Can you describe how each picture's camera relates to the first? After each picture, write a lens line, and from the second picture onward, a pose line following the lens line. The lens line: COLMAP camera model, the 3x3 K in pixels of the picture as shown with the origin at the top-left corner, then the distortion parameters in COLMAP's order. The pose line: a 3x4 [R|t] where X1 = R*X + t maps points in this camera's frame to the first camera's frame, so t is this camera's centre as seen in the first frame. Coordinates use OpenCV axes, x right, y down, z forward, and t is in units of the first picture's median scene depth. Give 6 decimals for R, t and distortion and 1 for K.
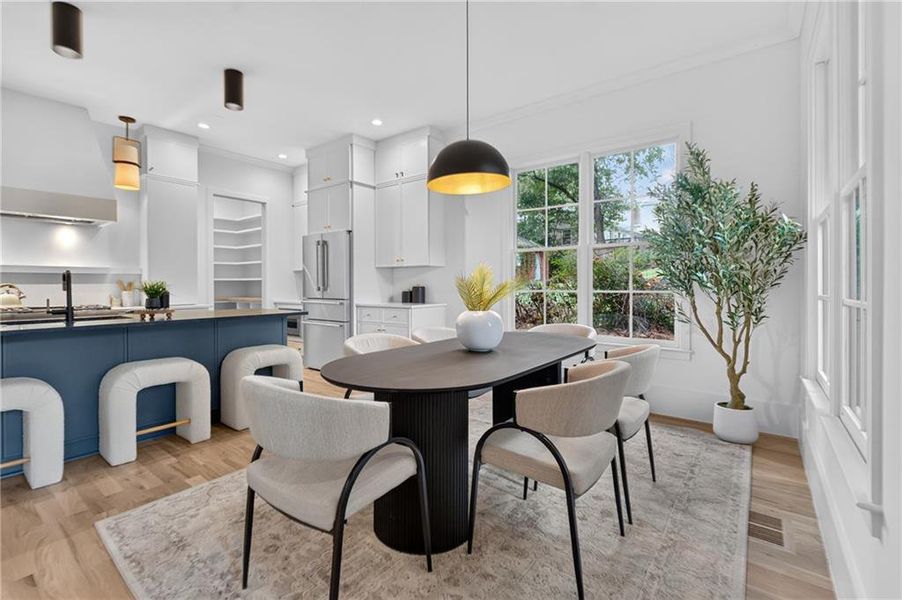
lens RADIAL K [[402.0, 0, 451.7], [0, 402.0, 278.1], [0, 0, 1]] dist [0.001618, 0.000699]
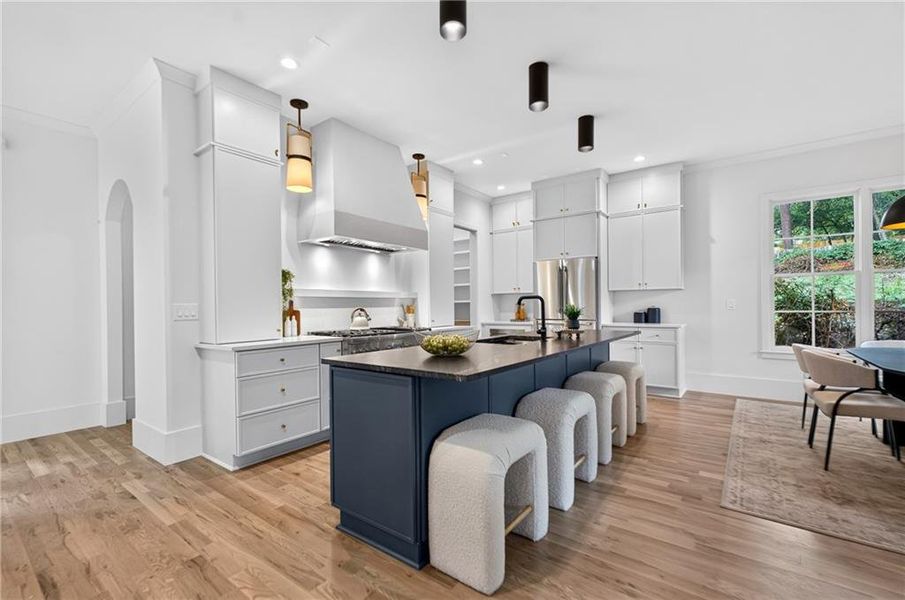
lens RADIAL K [[391.5, 0, 452.5], [0, 391.5, 300.0], [0, 0, 1]] dist [0.000748, 0.000266]
pose [[0.999951, -0.005304, 0.008404, -0.661964], [0.005289, 0.999984, 0.001779, -0.005494], [-0.008413, -0.001734, 0.999963, -0.061704]]
